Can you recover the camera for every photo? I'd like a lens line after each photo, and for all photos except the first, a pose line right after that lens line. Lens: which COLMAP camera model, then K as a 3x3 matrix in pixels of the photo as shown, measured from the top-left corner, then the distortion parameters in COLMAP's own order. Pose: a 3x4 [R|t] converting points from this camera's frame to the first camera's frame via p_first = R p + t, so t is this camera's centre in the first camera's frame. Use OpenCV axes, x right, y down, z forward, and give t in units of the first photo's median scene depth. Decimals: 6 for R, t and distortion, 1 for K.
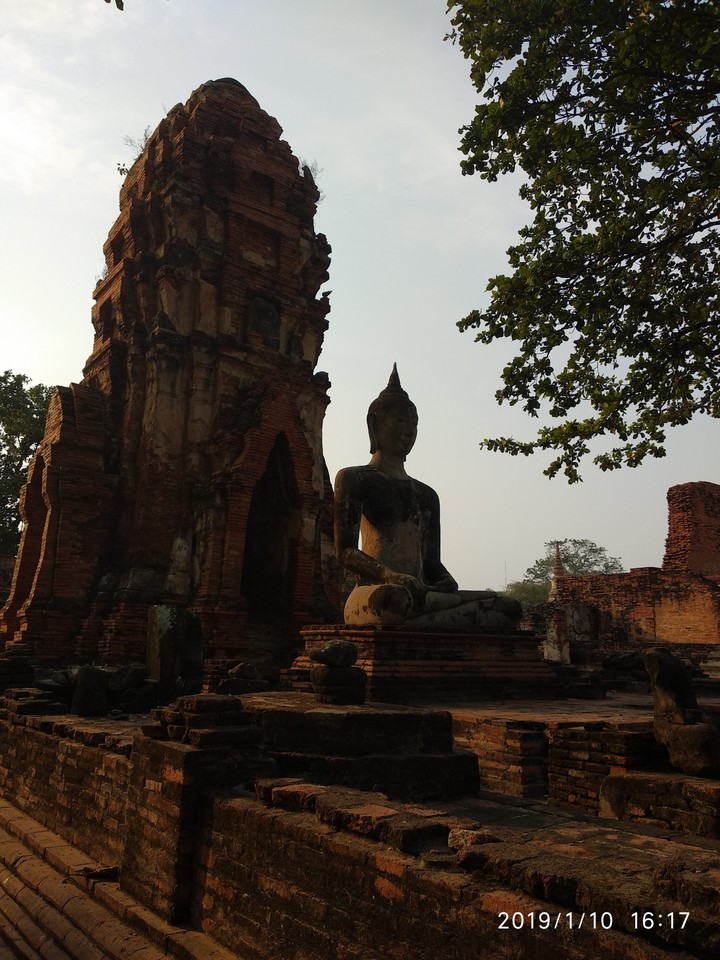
lens RADIAL K [[725.4, 0, 360.0], [0, 725.4, 480.0], [0, 0, 1]] dist [0.002467, 0.000693]
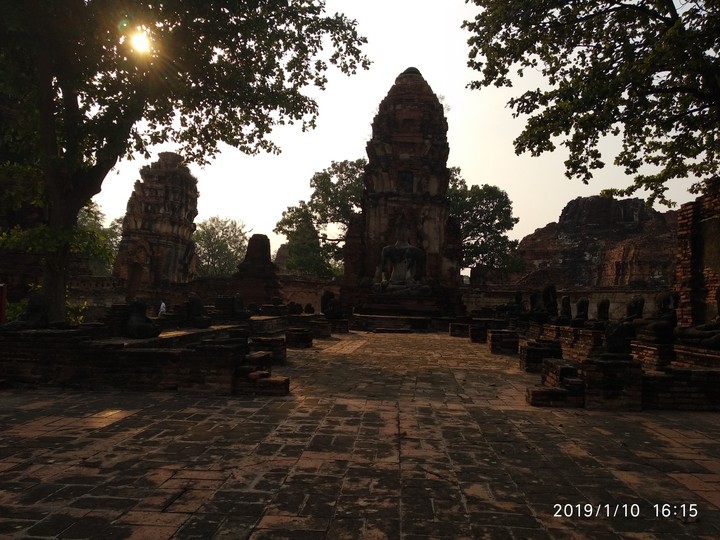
lens RADIAL K [[535.9, 0, 360.0], [0, 535.9, 270.0], [0, 0, 1]] dist [0.088293, -0.000135]
pose [[0.726958, -0.026712, -0.686162, 1.151139], [0.128562, 0.986868, 0.097788, -0.121835], [0.674539, -0.159302, 0.720846, -0.613432]]
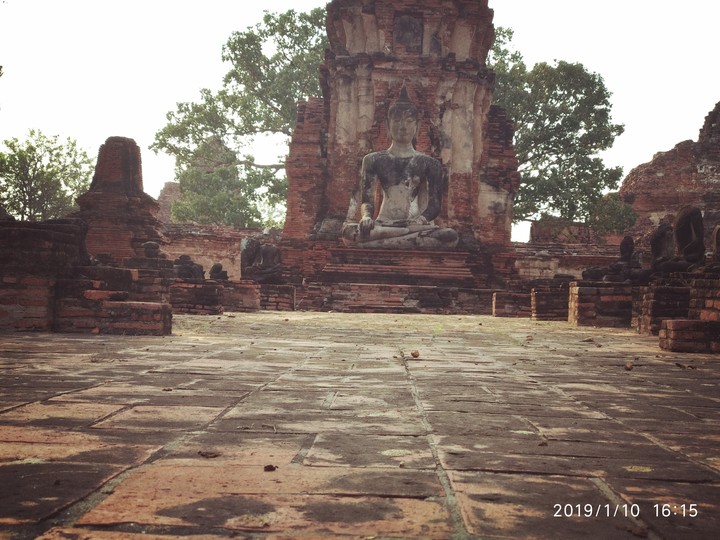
lens RADIAL K [[1029.2, 0, 345.6], [0, 1029.2, 268.4], [0, 0, 1]] dist [-0.018204, 0.784047]
pose [[0.745374, -0.005349, -0.666626, 1.121623], [0.120998, 0.984444, 0.127393, -0.049257], [0.655574, -0.175616, 0.734426, -0.596301]]
